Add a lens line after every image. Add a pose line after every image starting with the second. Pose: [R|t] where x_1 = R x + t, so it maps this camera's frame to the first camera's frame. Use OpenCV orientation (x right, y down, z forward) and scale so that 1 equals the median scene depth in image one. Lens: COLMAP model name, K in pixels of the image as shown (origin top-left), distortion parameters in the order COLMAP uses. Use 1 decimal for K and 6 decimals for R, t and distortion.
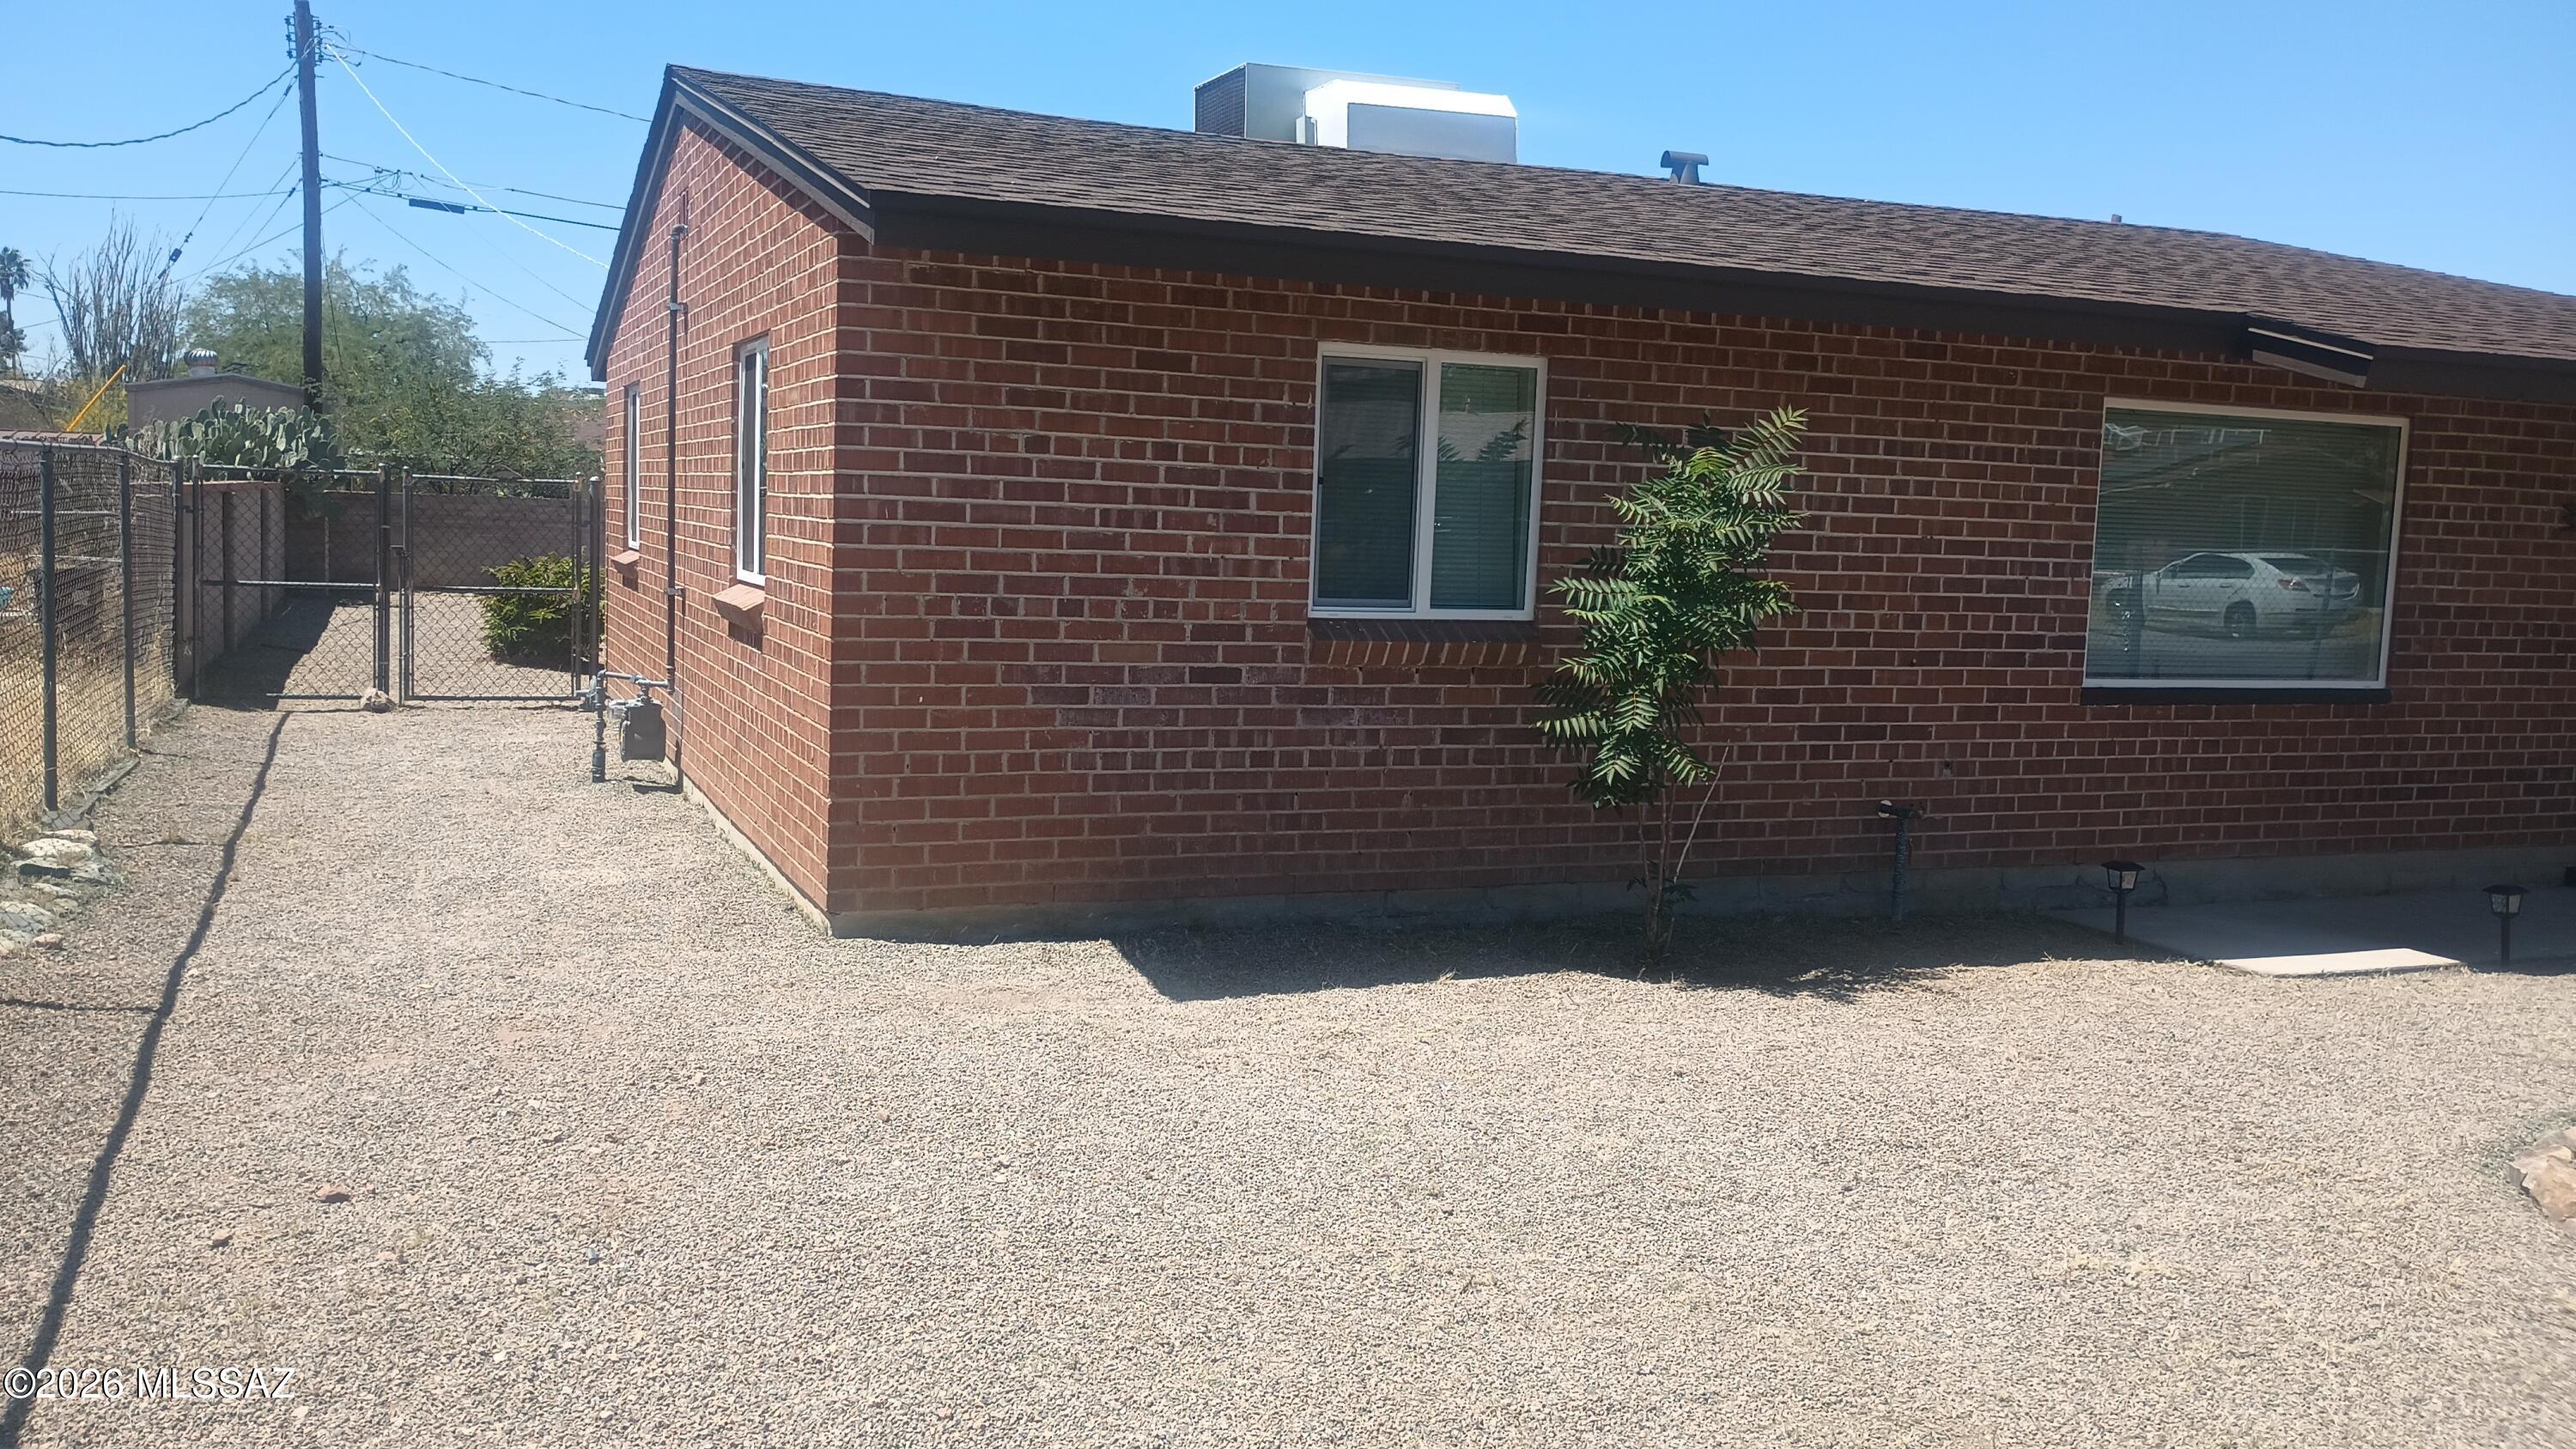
lens RADIAL K [[2140.5, 0, 1288.1], [0, 2140.5, 703.8], [0, 0, 1]] dist [0.066563, -0.082857]
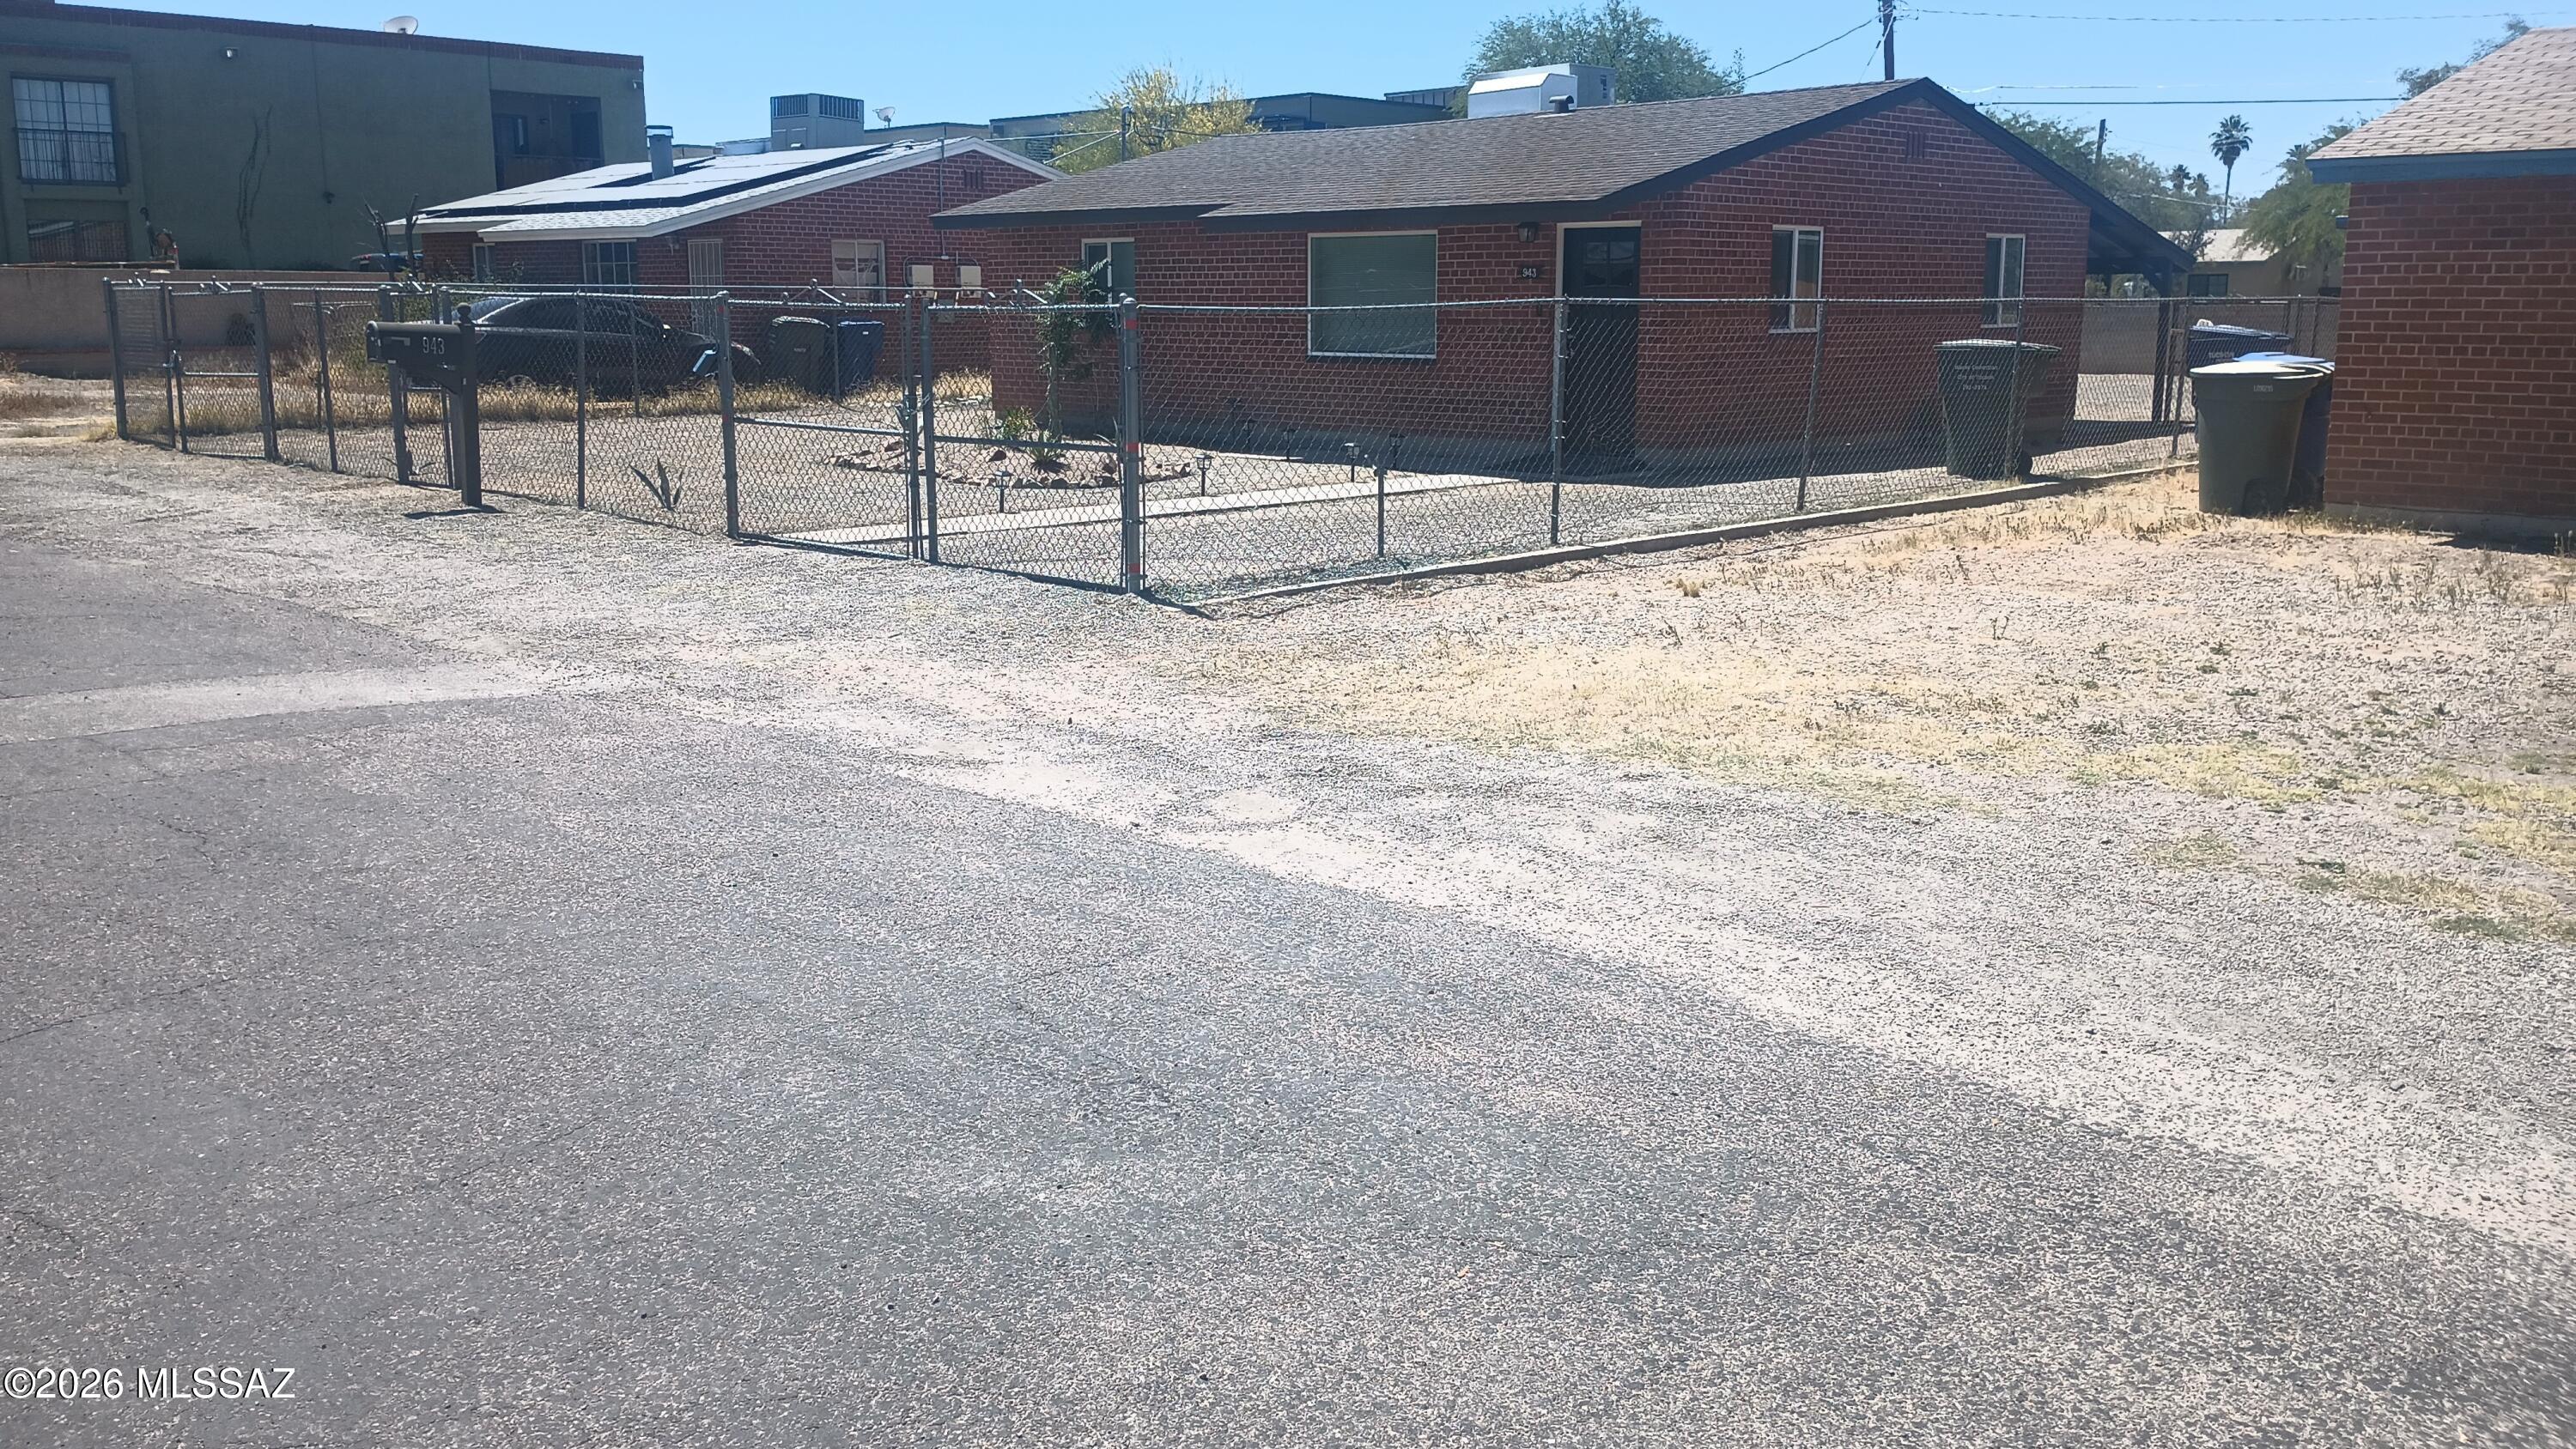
lens RADIAL K [[2118.4, 0, 1290.8], [0, 2118.4, 690.3], [0, 0, 1]] dist [0.048295, -0.002989]
pose [[0.382761, 0.131456, -0.914447, 2.696024], [-0.067578, 0.991157, 0.114197, 0.098958], [0.921372, 0.018086, 0.388260, 0.064136]]
